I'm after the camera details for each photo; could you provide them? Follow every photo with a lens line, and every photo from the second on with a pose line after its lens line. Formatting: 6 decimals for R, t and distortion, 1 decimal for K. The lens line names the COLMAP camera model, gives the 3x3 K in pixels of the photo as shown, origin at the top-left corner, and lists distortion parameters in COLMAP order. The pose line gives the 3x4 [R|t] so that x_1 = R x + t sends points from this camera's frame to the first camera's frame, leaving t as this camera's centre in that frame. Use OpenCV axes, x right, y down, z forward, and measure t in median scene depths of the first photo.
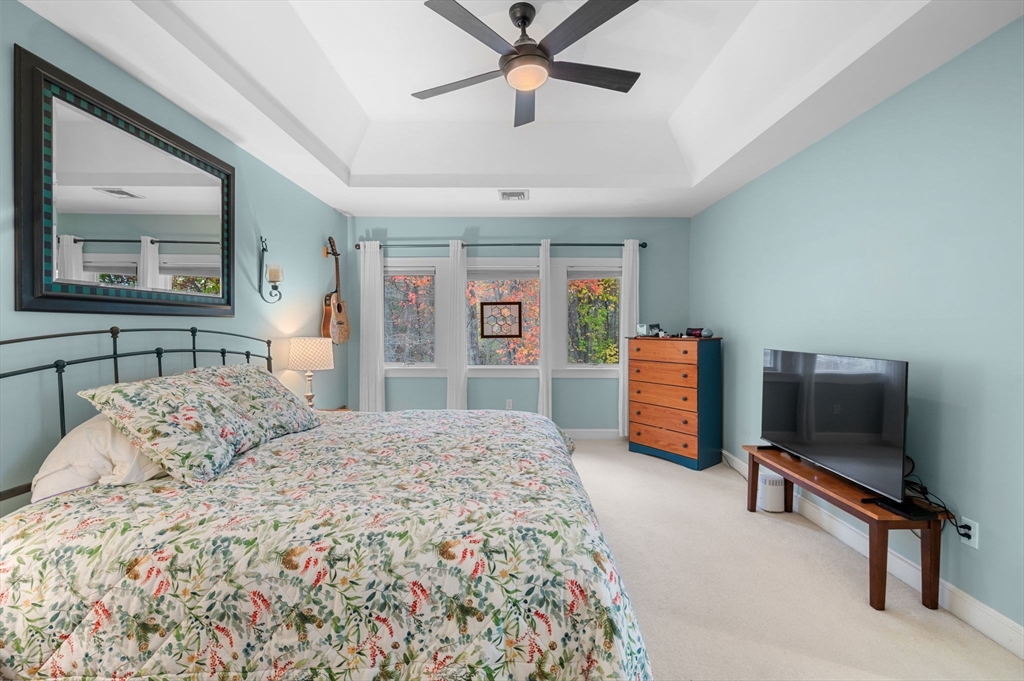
lens RADIAL K [[428.5, 0, 512.4], [0, 428.5, 334.7], [0, 0, 1]] dist [-0.011978, -0.000686]
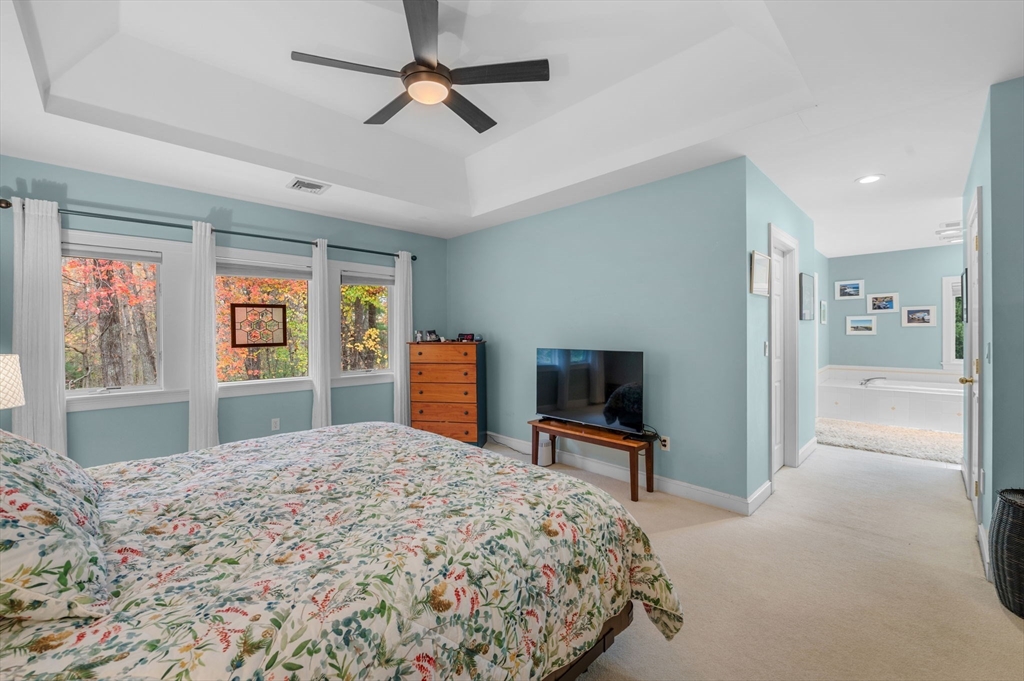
lens RADIAL K [[428.5, 0, 490.0], [0, 428.5, 335.8], [0, 0, 1]] dist [-0.011978, -0.000686]
pose [[0.703918, -0.009660, 0.710216, -0.739242], [0.018241, 0.999824, -0.004480, -0.004986], [-0.710047, 0.016109, 0.703970, 0.213042]]
